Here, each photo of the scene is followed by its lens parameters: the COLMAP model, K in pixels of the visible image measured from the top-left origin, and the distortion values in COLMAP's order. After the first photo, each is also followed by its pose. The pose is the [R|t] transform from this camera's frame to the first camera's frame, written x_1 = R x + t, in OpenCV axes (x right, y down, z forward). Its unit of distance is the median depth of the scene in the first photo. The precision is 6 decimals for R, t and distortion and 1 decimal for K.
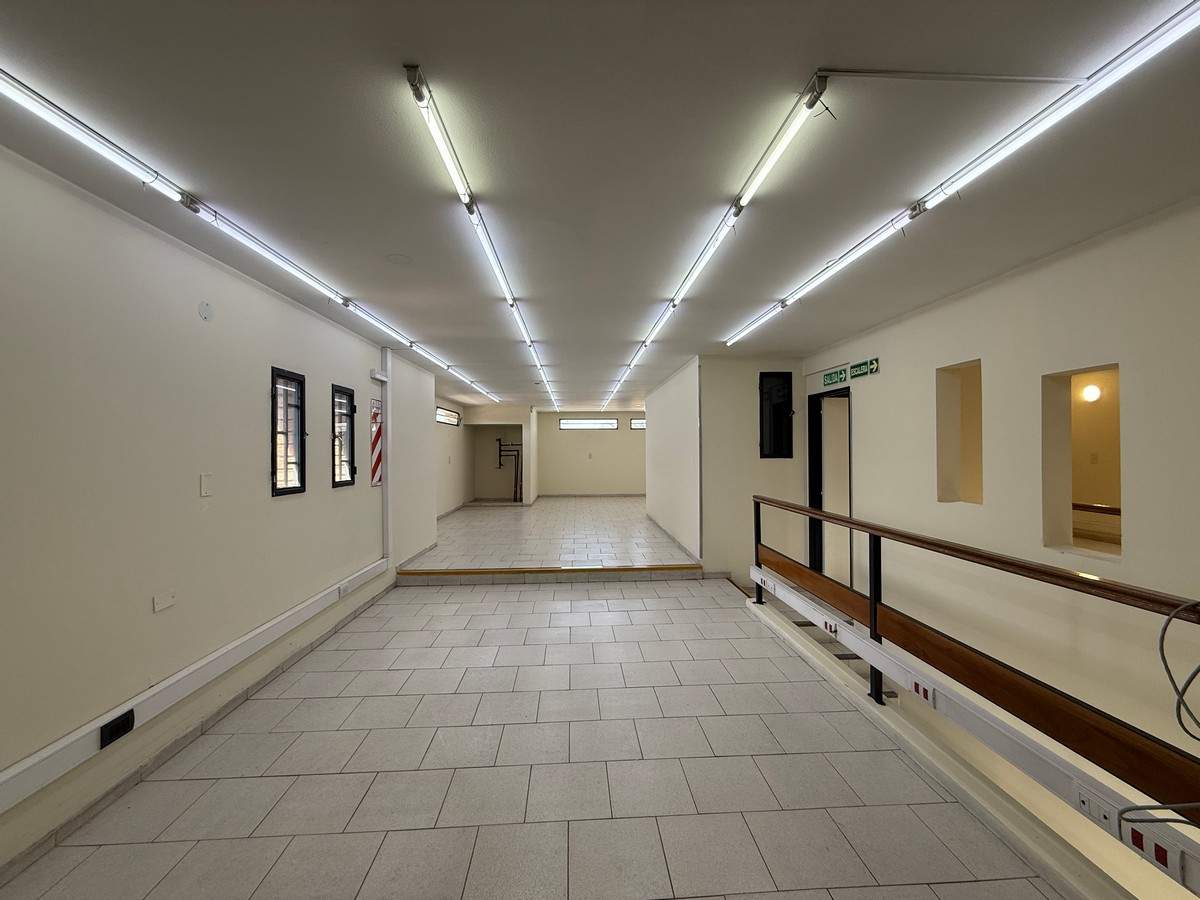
lens RADIAL K [[478.1, 0, 598.3], [0, 478.1, 447.3], [0, 0, 1]] dist [-0.000038, 0.000108]
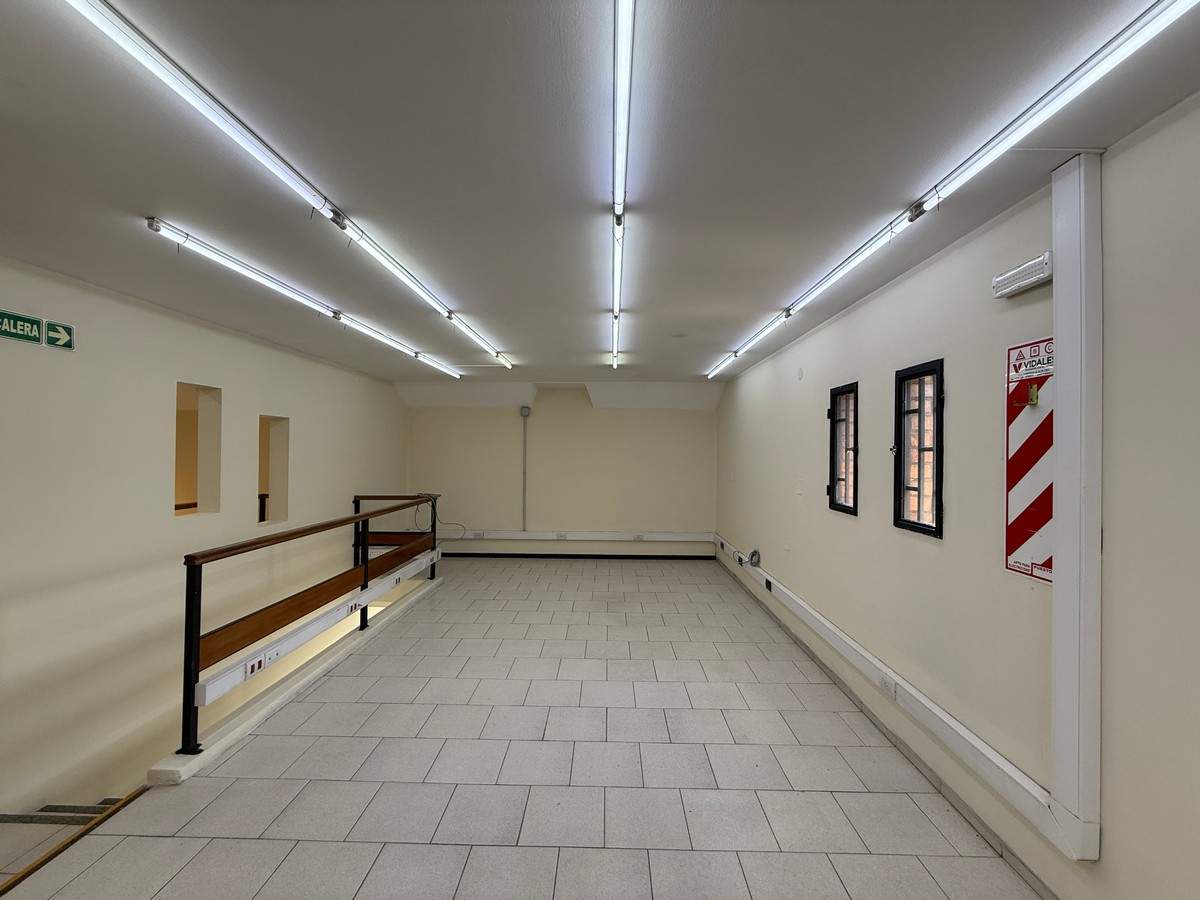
lens RADIAL K [[482.3, 0, 606.5], [0, 482.3, 448.3], [0, 0, 1]] dist [0.000071, 0.000027]
pose [[-0.997253, 0.000506, 0.074067, -0.171903], [-0.000578, 0.999893, -0.014603, -0.012228], [-0.074067, -0.014606, -0.997146, 1.449334]]
